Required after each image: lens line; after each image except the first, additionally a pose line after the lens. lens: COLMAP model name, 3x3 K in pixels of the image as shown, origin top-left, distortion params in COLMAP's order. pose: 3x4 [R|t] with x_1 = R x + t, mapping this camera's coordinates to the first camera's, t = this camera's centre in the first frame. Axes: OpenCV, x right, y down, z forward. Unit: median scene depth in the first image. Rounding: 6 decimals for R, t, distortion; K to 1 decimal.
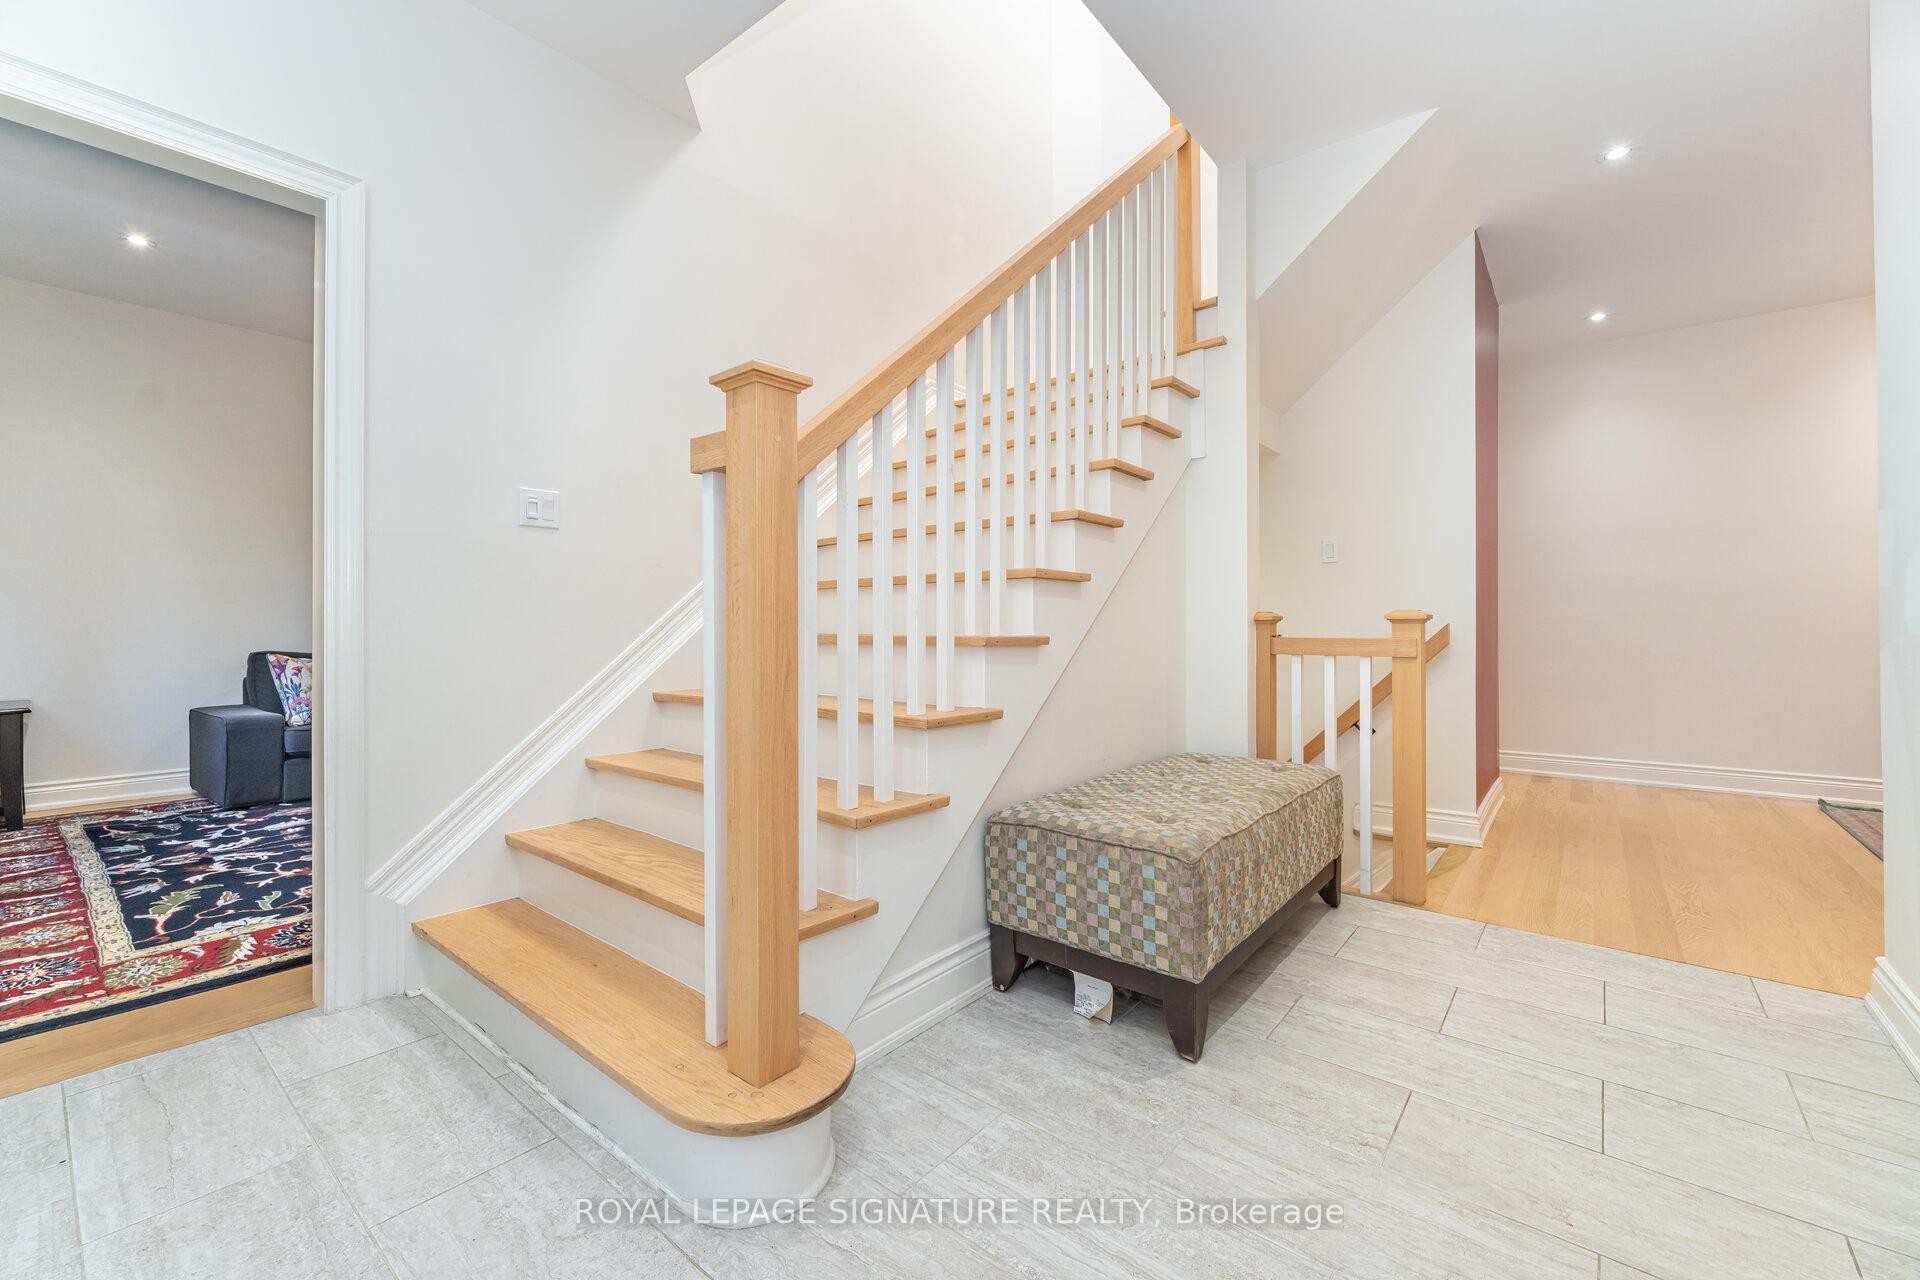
lens RADIAL K [[782.2, 0, 935.7], [0, 782.2, 626.9], [0, 0, 1]] dist [-0.000729, -0.002859]
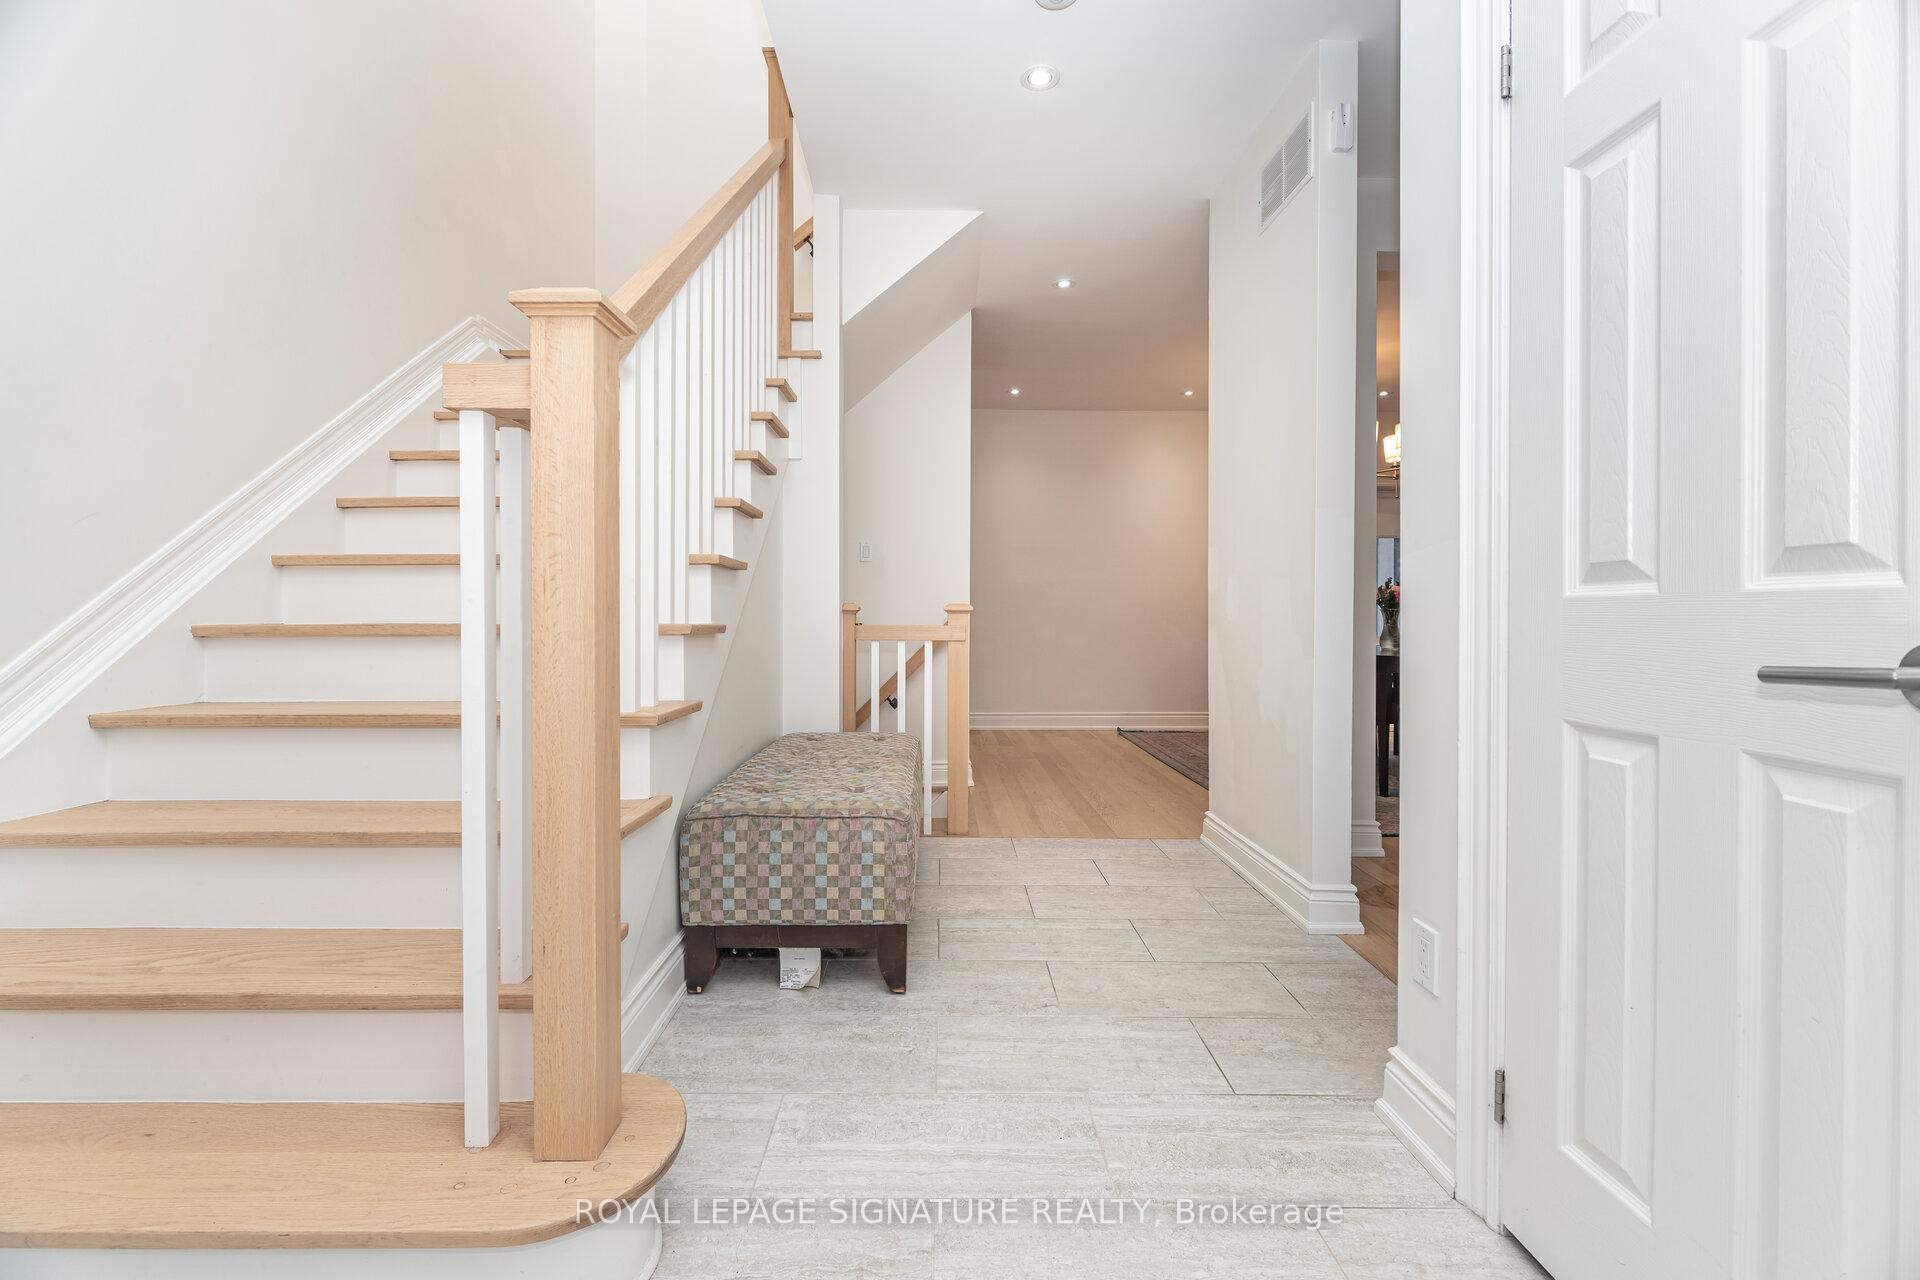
lens RADIAL K [[782.2, 0, 935.7], [0, 782.2, 626.9], [0, 0, 1]] dist [-0.000729, -0.002859]
pose [[0.762648, -0.007180, 0.646774, -0.342210], [0.000228, 0.999941, 0.010831, 0.005246], [-0.646814, -0.008113, 0.762604, 0.089311]]
